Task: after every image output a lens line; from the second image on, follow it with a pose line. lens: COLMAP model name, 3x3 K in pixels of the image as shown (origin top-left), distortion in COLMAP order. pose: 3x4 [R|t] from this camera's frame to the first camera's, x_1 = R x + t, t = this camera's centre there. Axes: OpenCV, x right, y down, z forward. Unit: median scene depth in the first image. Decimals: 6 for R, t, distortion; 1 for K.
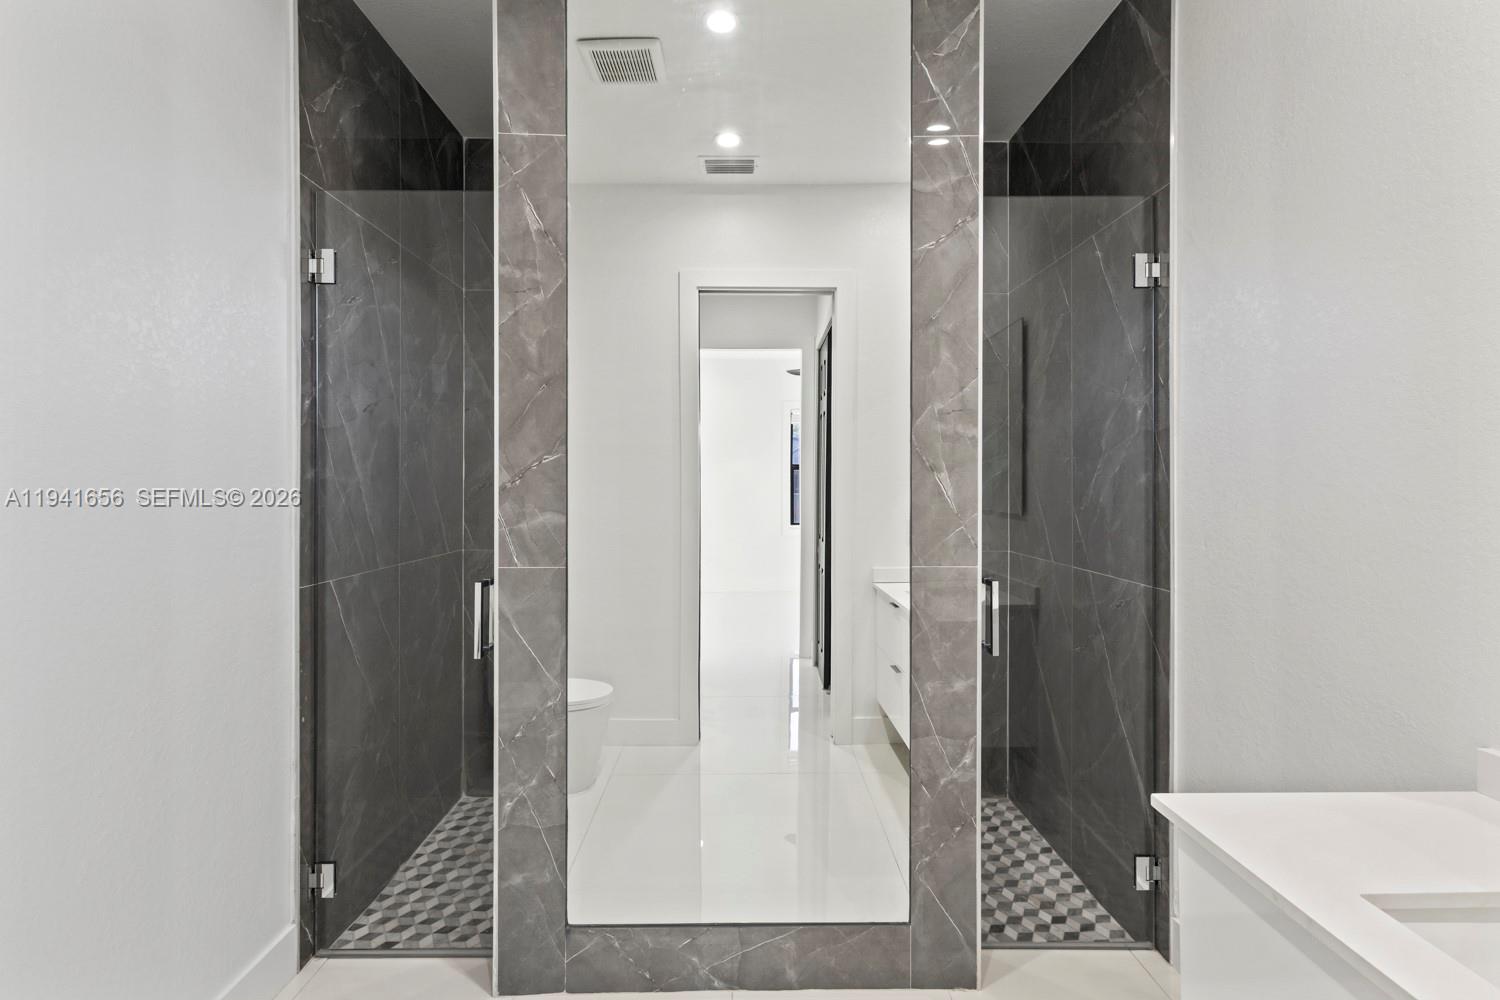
lens RADIAL K [[690.2, 0, 751.5], [0, 690.2, 488.2], [0, 0, 1]] dist [0.002825, 0.000284]
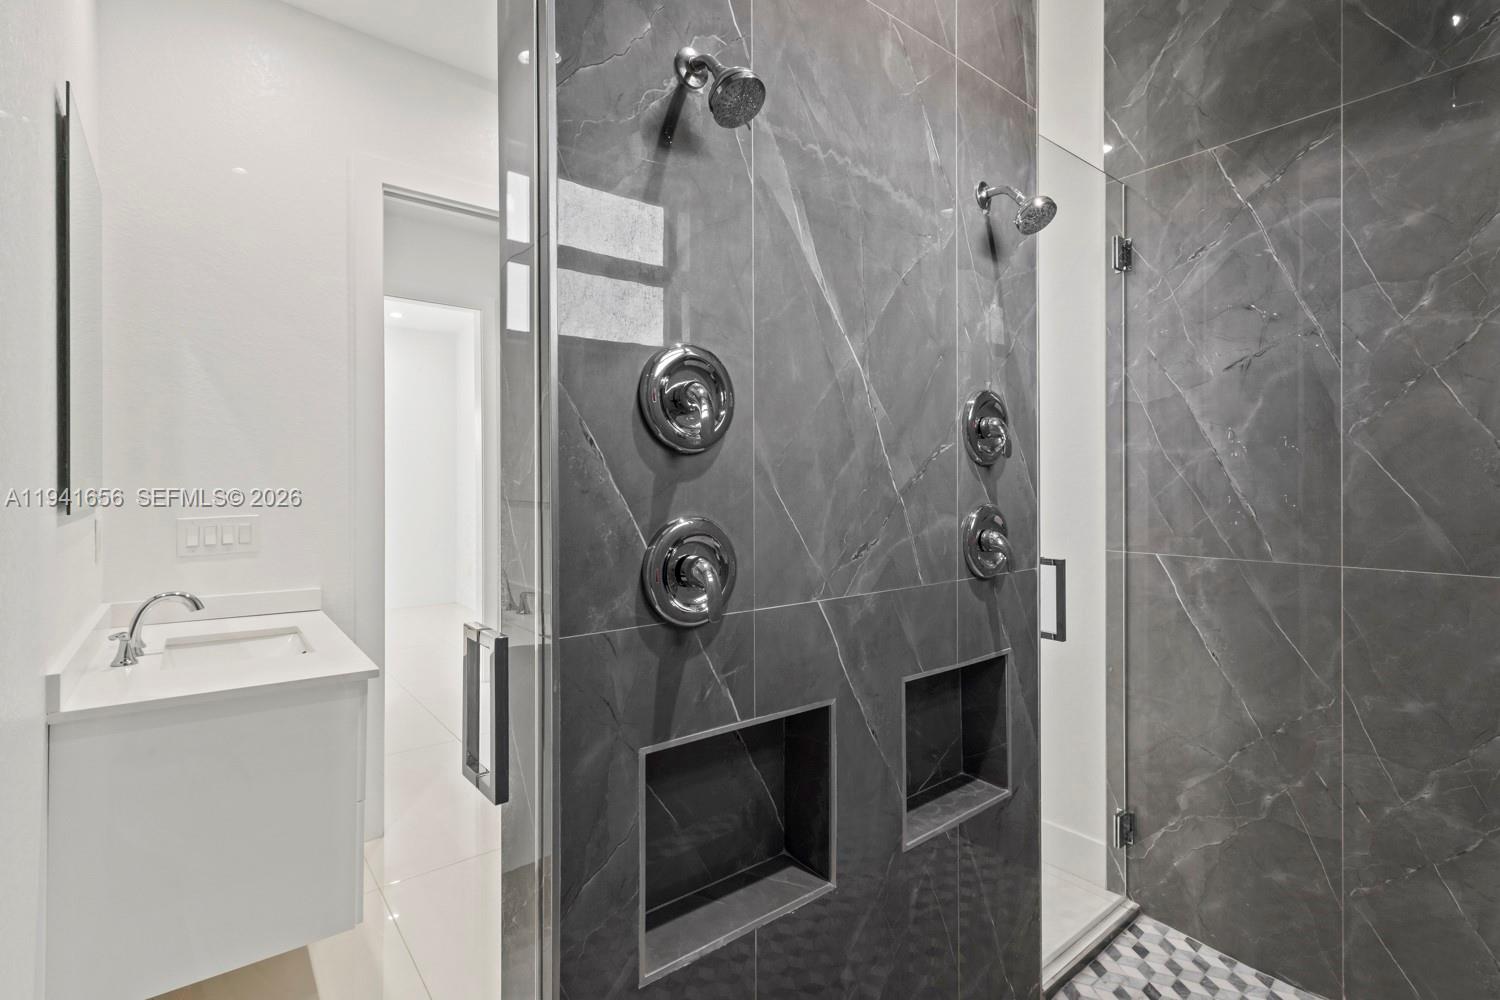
lens RADIAL K [[690.2, 0, 751.5], [0, 690.2, 488.2], [0, 0, 1]] dist [0.002825, 0.000284]
pose [[-0.788140, 0.002924, -0.615489, 0.446186], [-0.002292, 0.999968, 0.007685, 0.031325], [0.615492, 0.007468, -0.788108, 1.367053]]
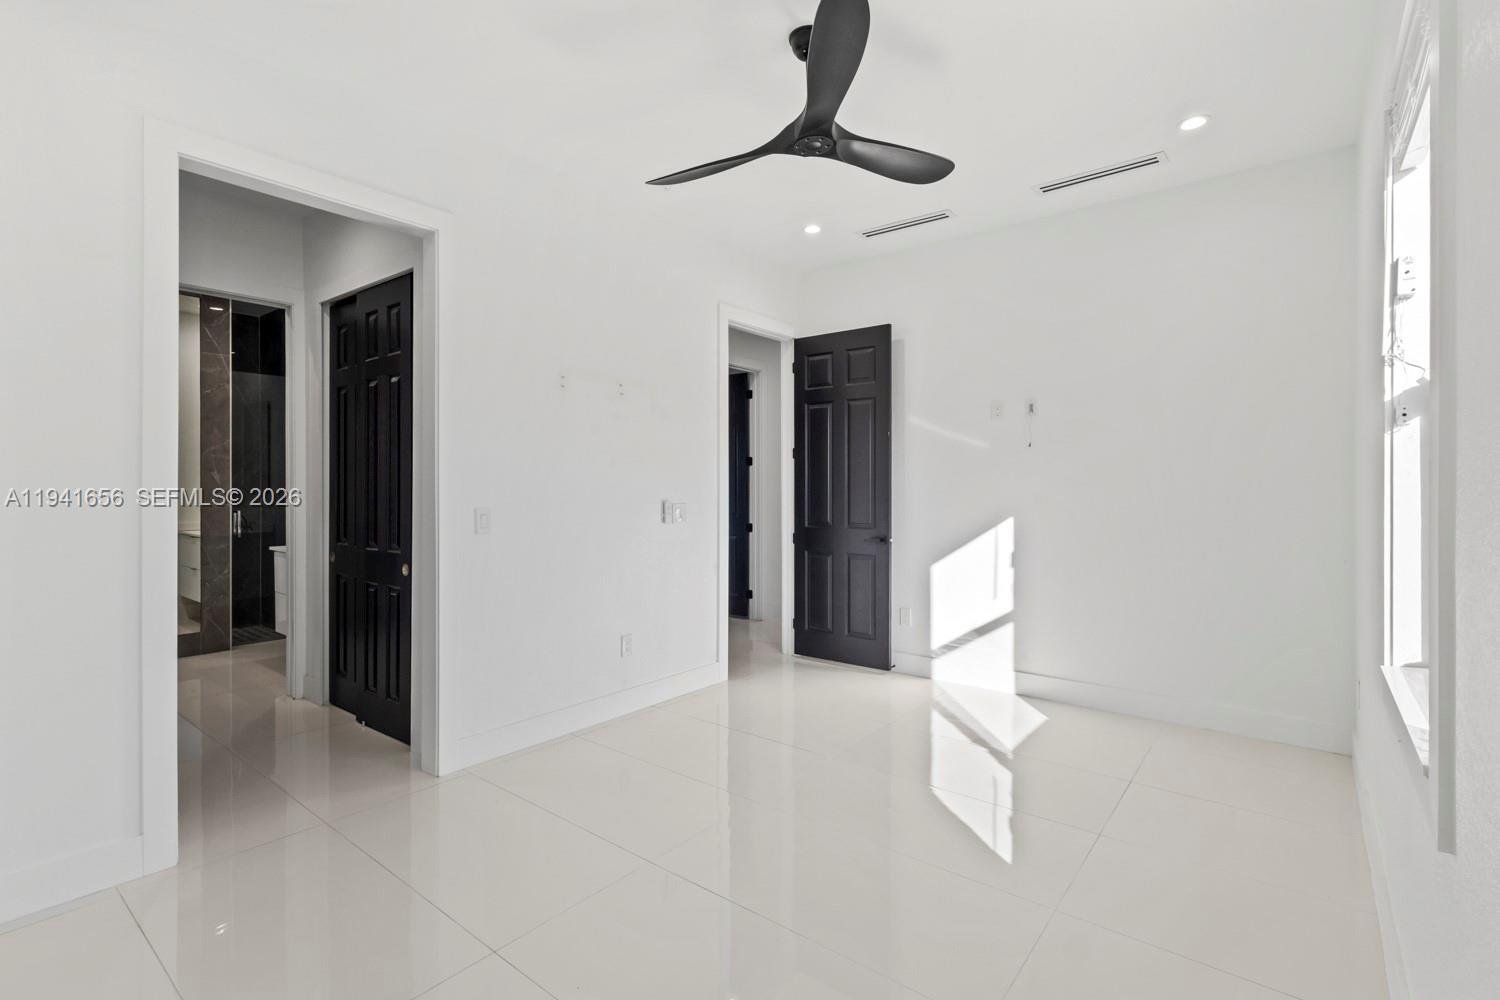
lens RADIAL K [[690.2, 0, 751.5], [0, 690.2, 488.2], [0, 0, 1]] dist [0.002825, 0.000284]
pose [[0.625705, -0.001237, 0.780058, -0.418664], [0.004850, 0.999986, -0.002305, 0.047362], [-0.780044, 0.005226, 0.625702, -1.864260]]
